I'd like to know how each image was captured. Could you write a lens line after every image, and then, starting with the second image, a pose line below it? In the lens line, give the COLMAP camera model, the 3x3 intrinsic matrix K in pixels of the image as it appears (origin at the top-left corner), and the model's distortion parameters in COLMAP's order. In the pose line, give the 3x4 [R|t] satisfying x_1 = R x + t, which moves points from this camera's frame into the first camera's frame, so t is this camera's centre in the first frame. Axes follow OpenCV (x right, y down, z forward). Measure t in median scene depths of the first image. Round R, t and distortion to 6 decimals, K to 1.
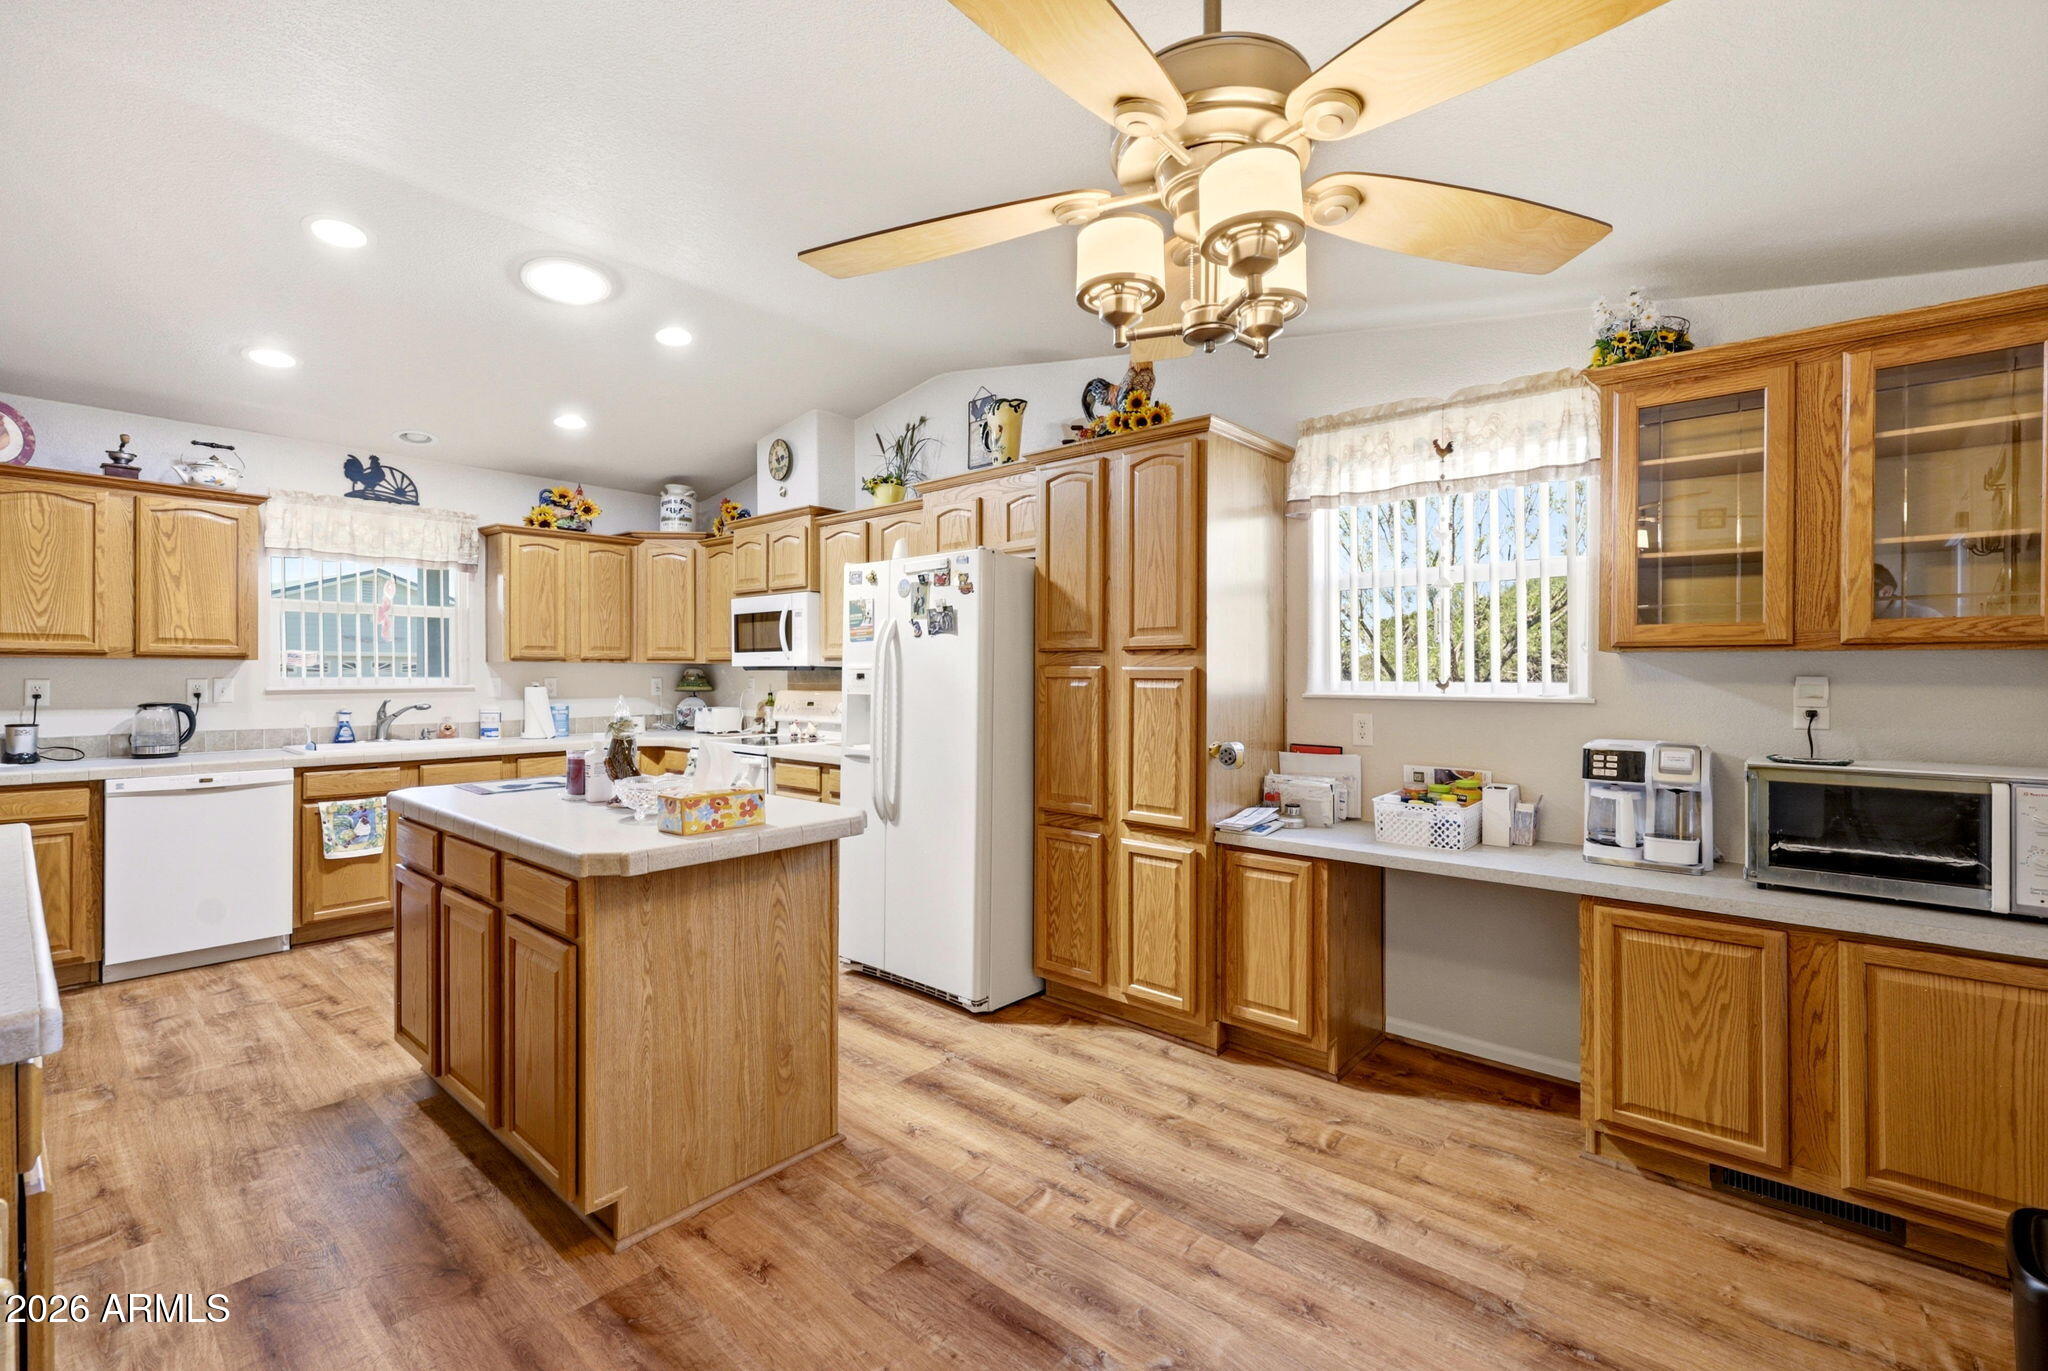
lens RADIAL K [[899.4, 0, 1016.6], [0, 899.4, 676.1], [0, 0, 1]] dist [0.000995, 0.000489]
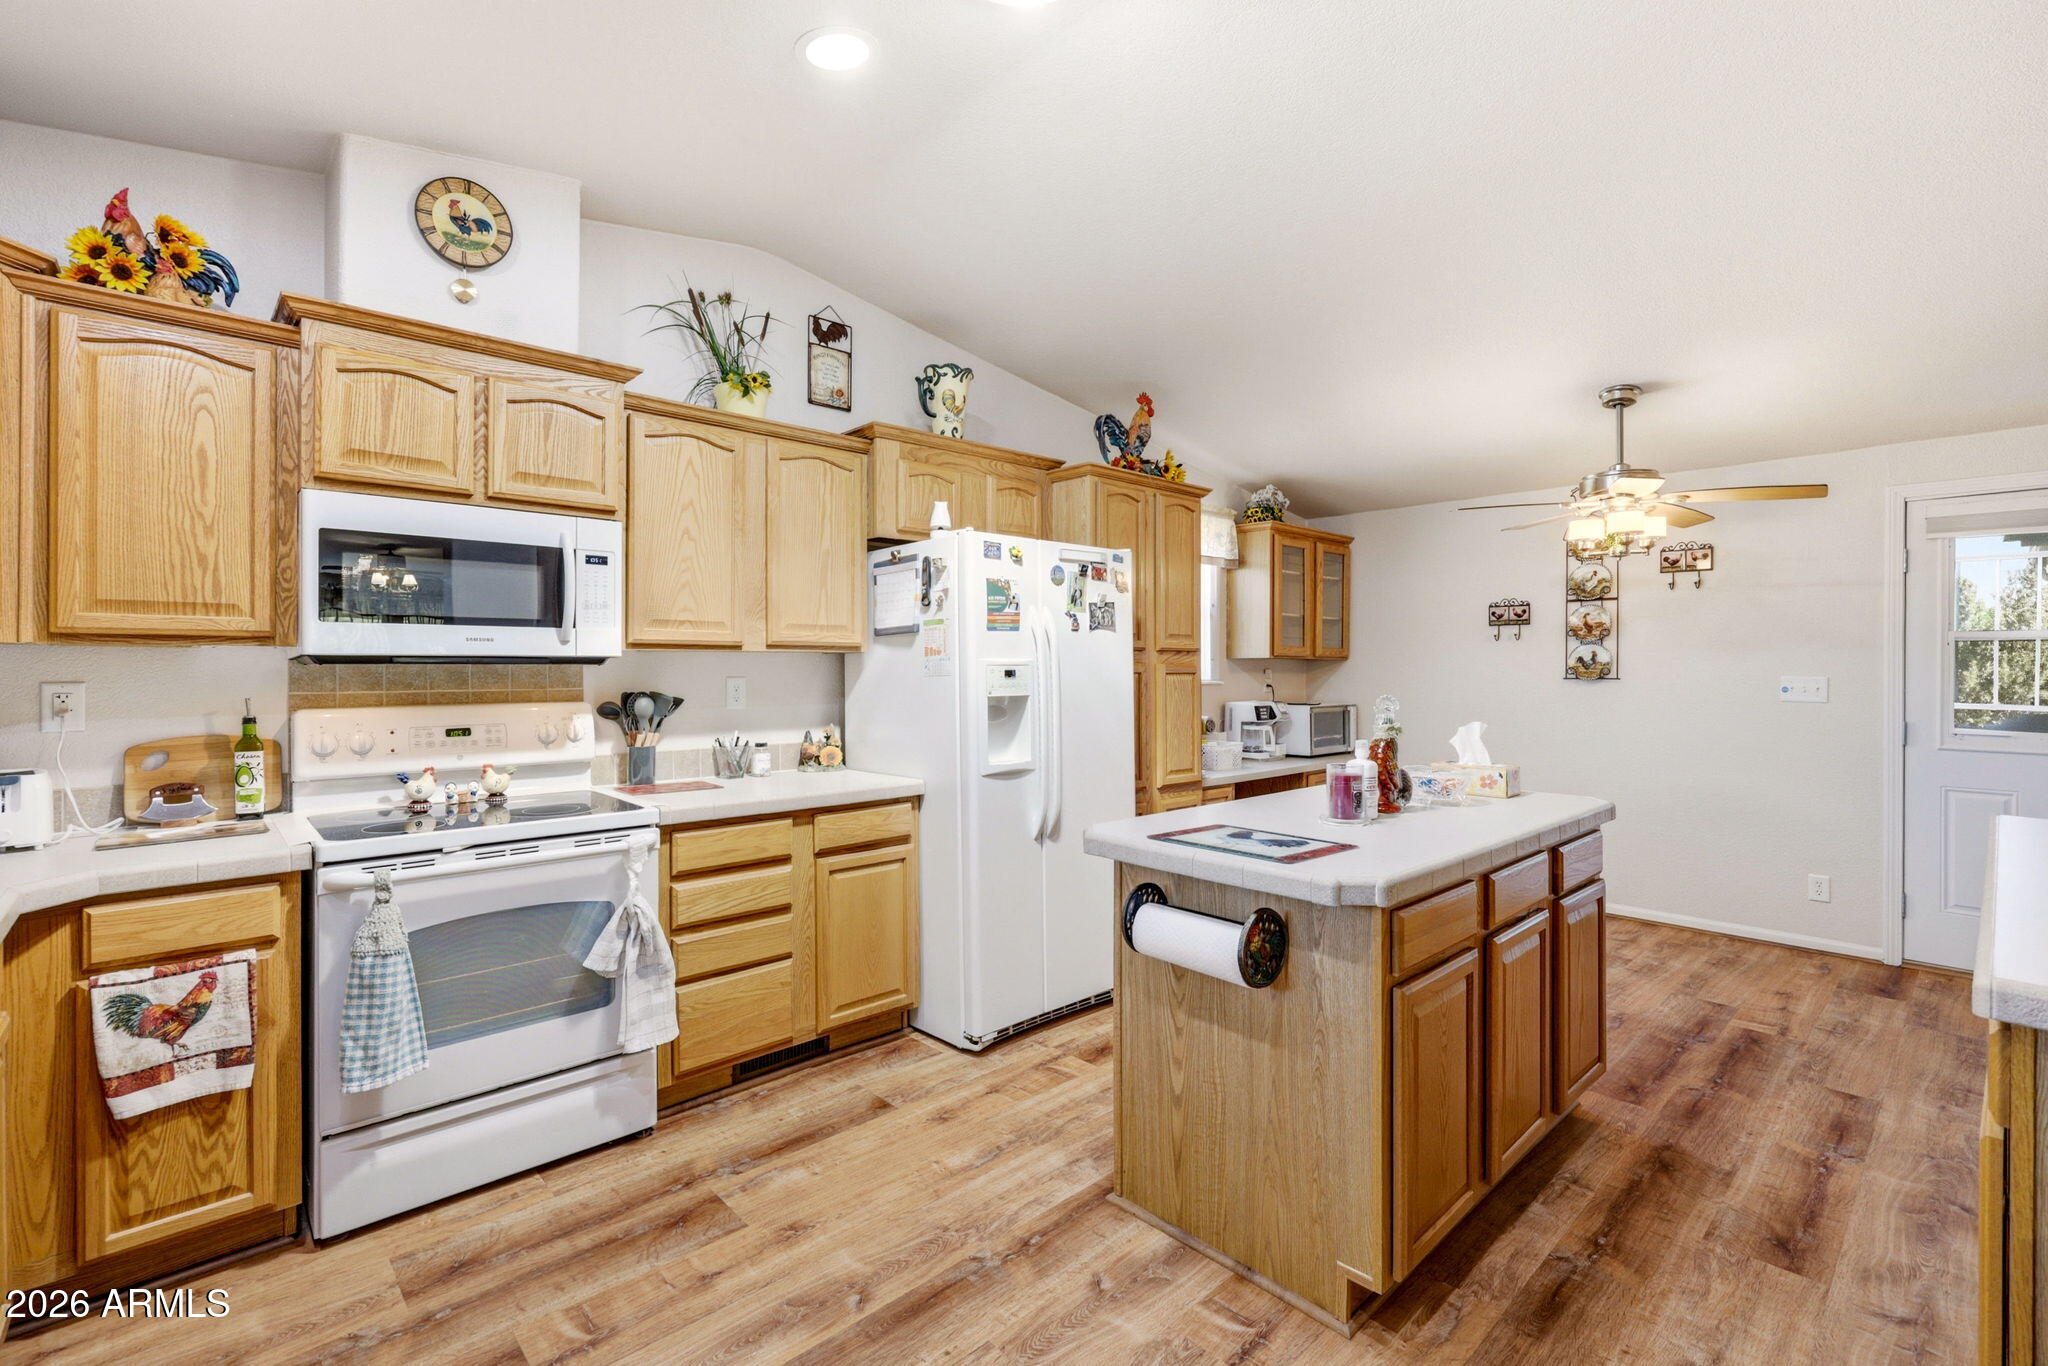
lens RADIAL K [[962.5, 0, 1013.6], [0, 962.5, 669.2], [0, 0, 1]] dist [0.001910, -0.000598]
pose [[0.072753, -0.005031, 0.997337, -1.107531], [0.002727, 0.999985, 0.004845, -0.008887], [-0.997346, 0.002367, 0.072766, 0.992166]]
